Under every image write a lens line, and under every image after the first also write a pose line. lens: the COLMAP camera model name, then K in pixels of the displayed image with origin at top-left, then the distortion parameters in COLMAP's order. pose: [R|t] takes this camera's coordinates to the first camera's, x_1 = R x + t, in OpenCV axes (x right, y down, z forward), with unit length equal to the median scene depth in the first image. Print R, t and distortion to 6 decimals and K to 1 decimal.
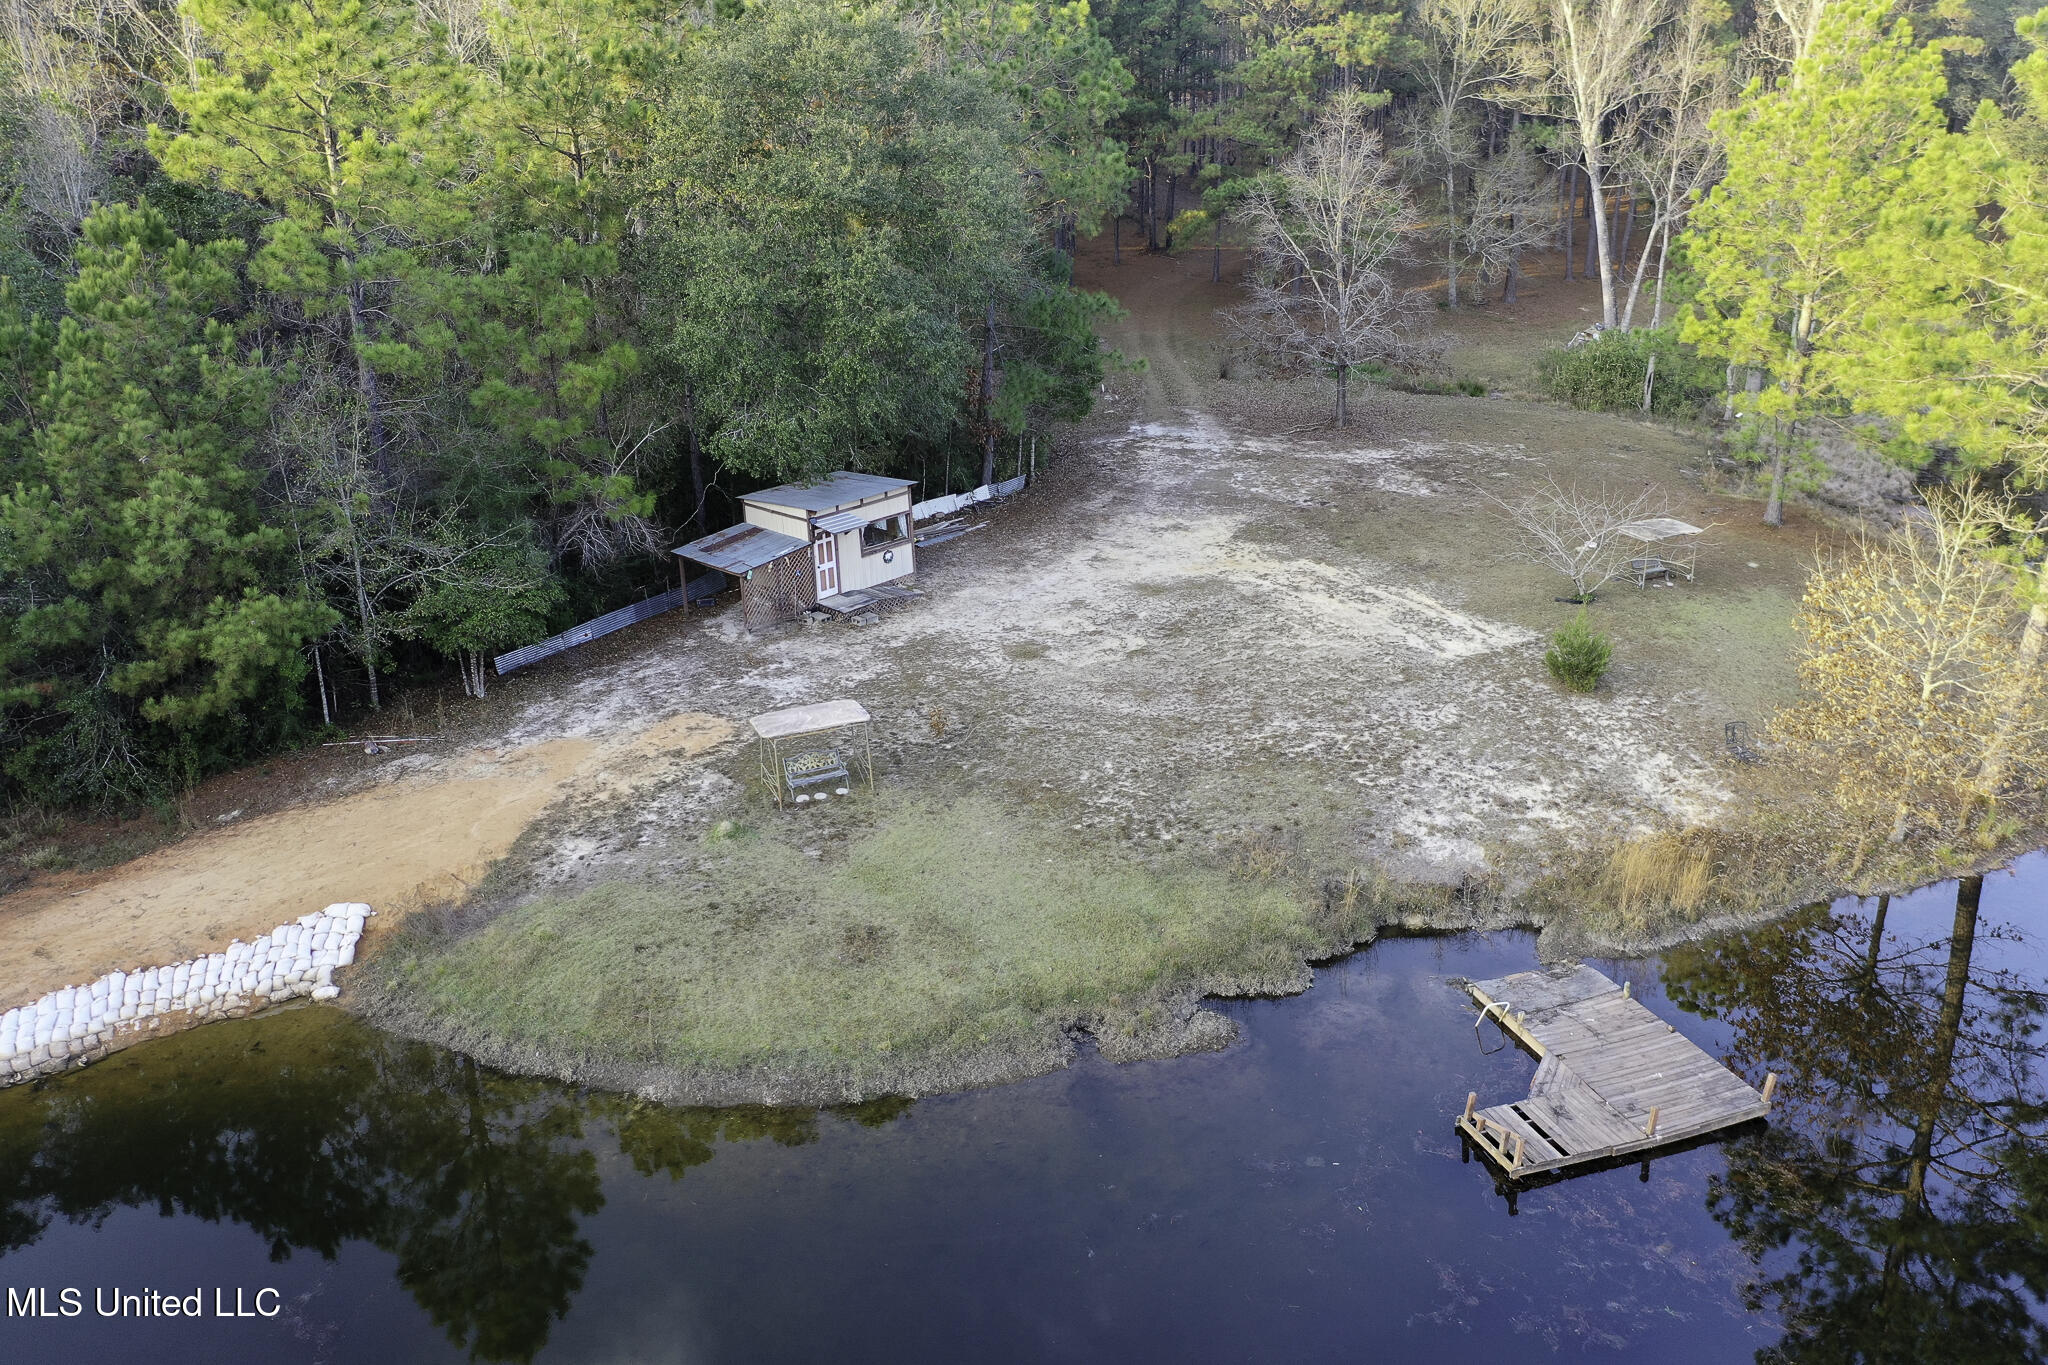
lens RADIAL K [[1630.5, 0, 1029.2], [0, 1630.5, 681.4], [0, 0, 1]] dist [0.008921, -0.000205]
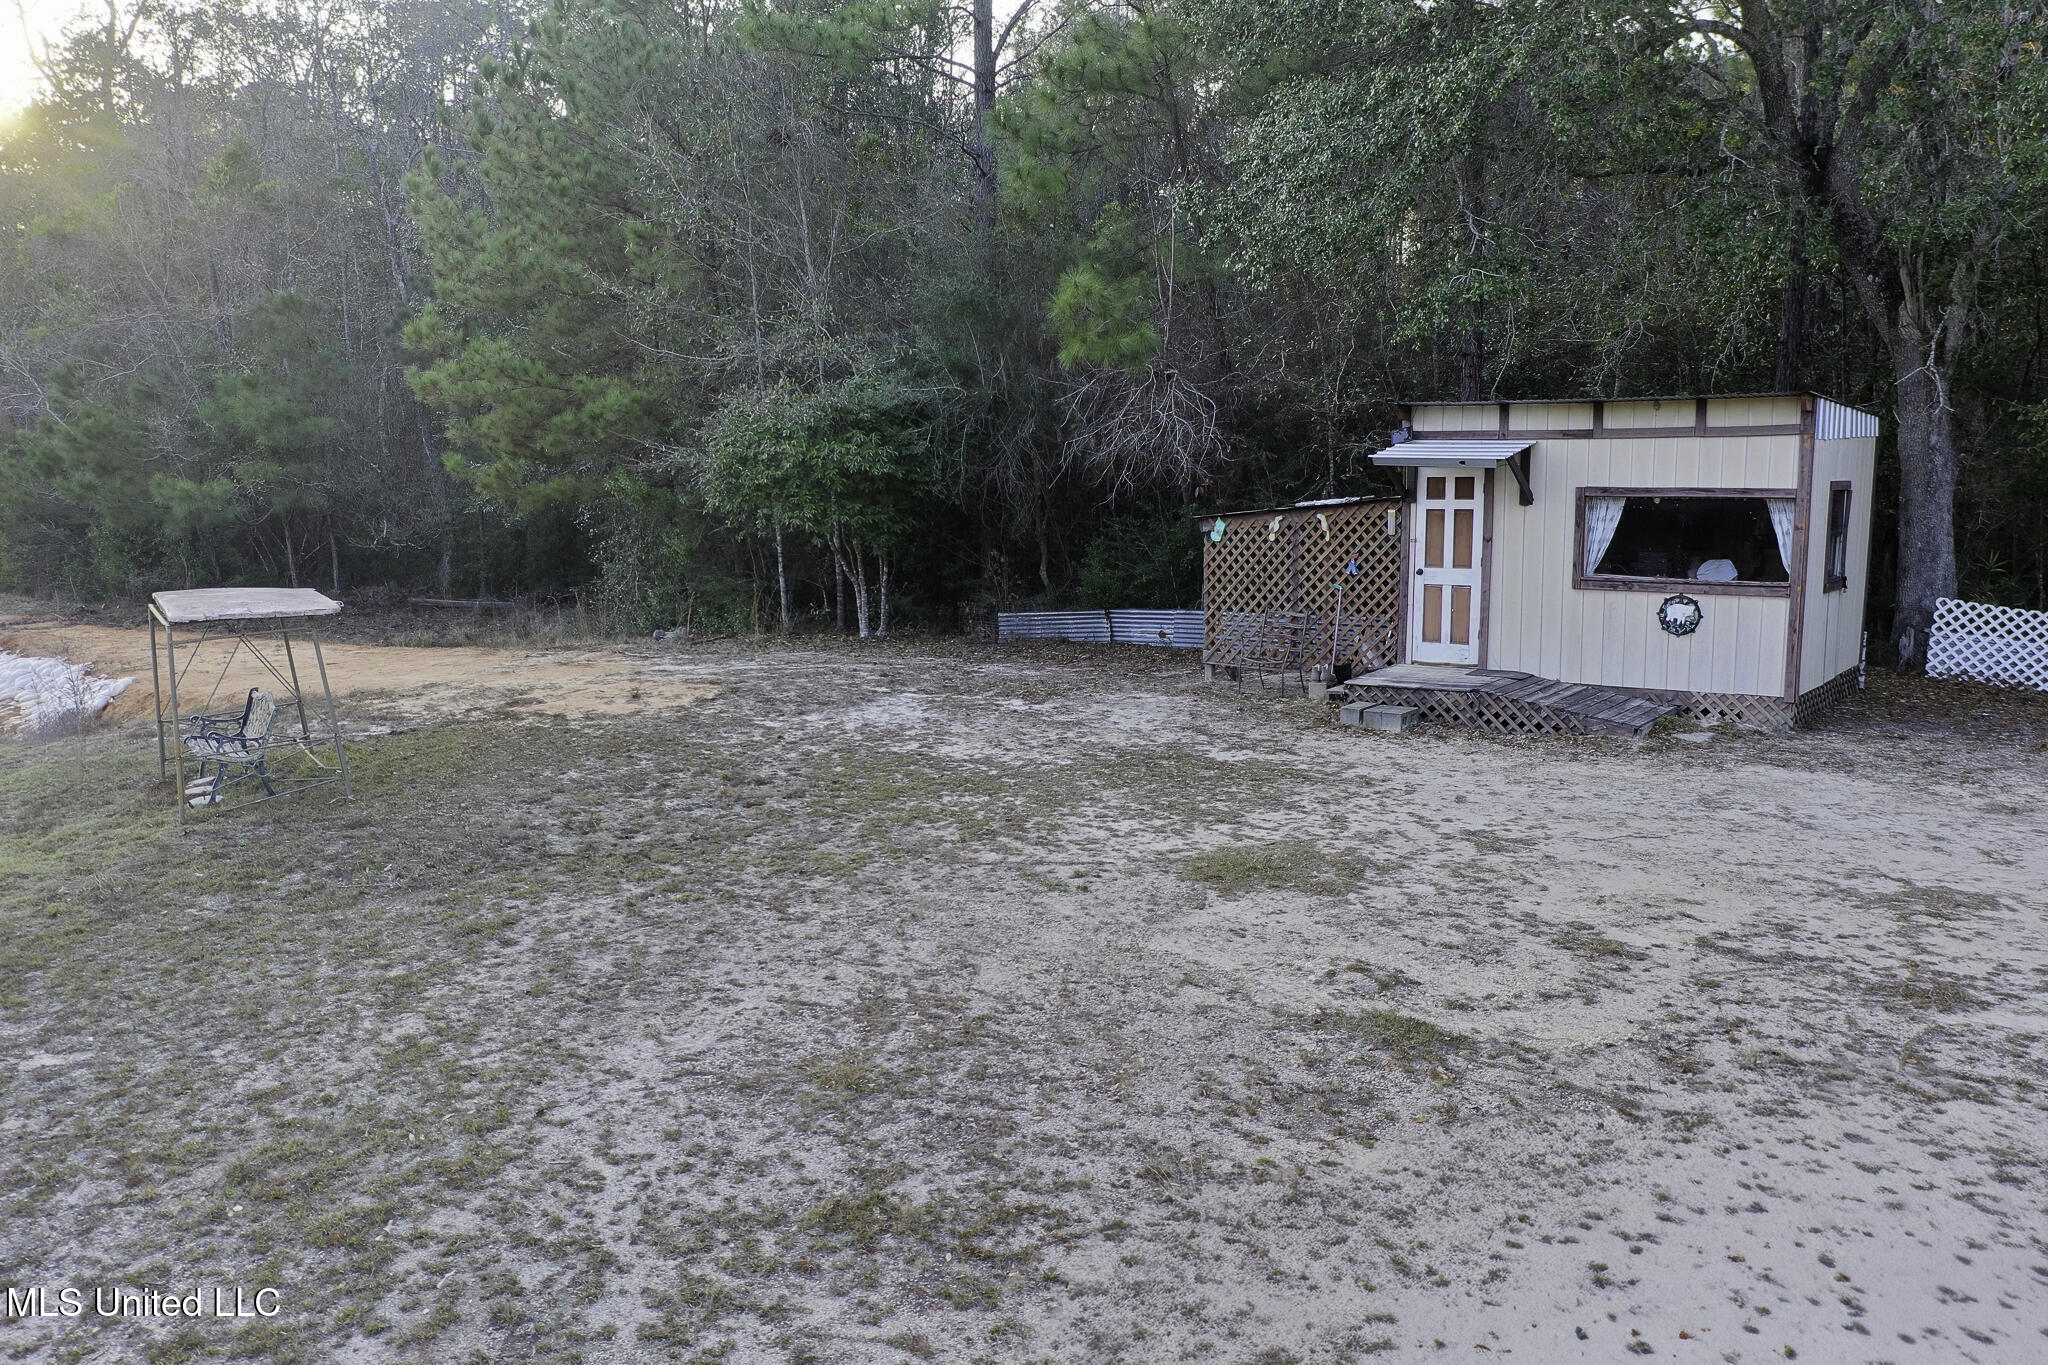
lens RADIAL K [[1630.5, 0, 1029.2], [0, 1630.5, 666.3], [0, 0, 1]] dist [0.008921, -0.000205]
pose [[0.142166, 0.163864, -0.976185, 0.241207], [-0.349369, 0.931038, 0.105406, -0.063097], [0.926137, 0.326064, 0.189611, 0.928045]]
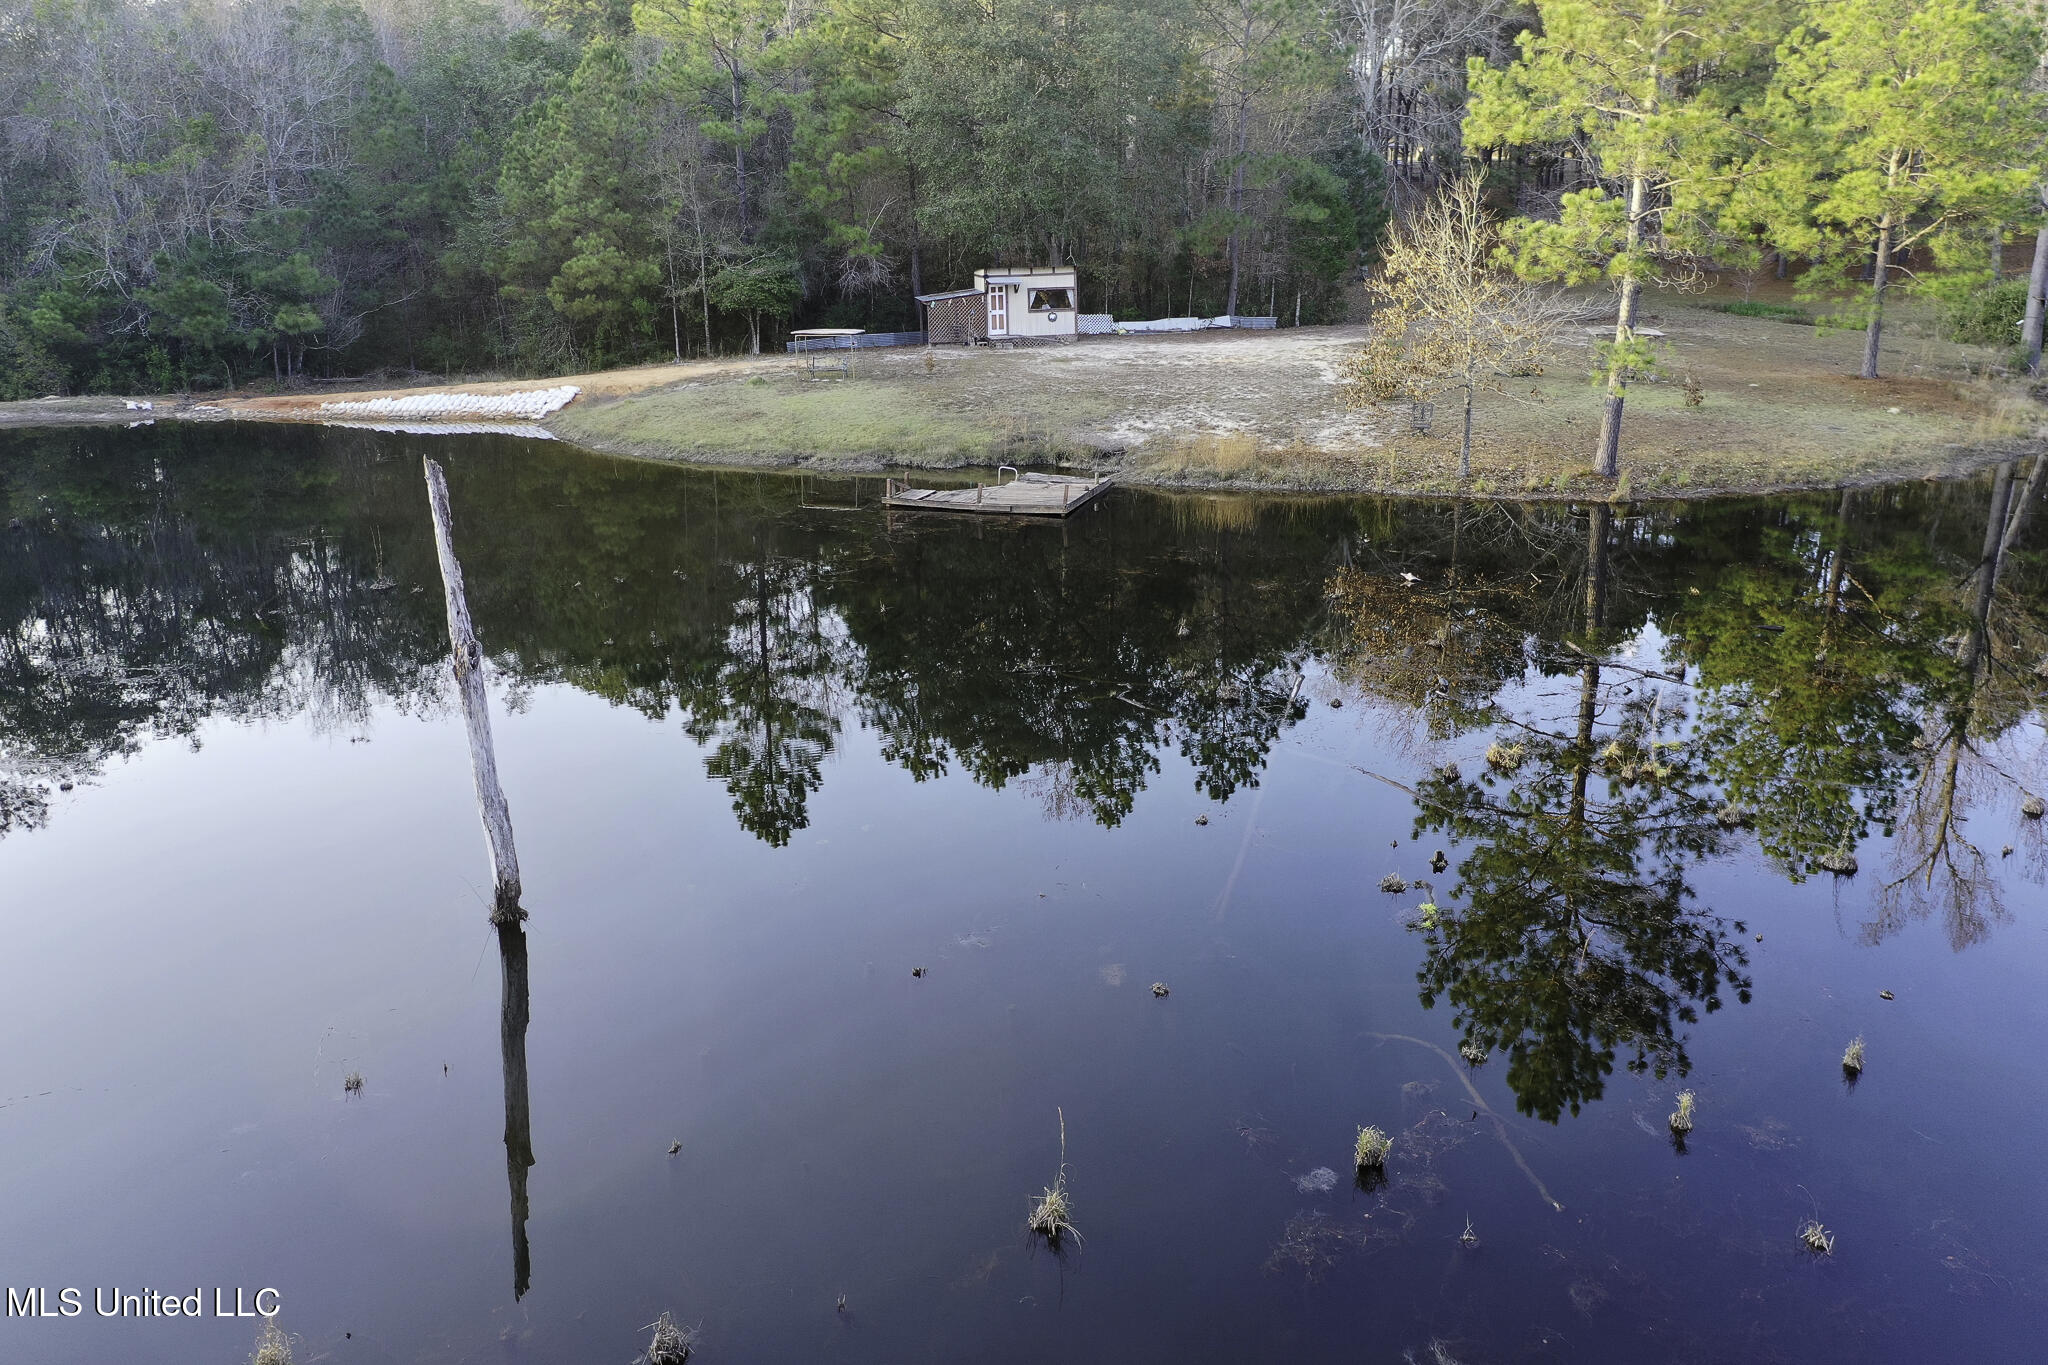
lens RADIAL K [[1630.5, 0, 1024.3], [0, 1630.5, 682.7], [0, 0, 1]] dist [0.008921, -0.000205]
pose [[0.816017, 0.171851, -0.551891, 0.825162], [-0.208994, 0.977907, -0.004510, 0.277592], [0.538922, 0.119022, 0.833904, -0.178239]]
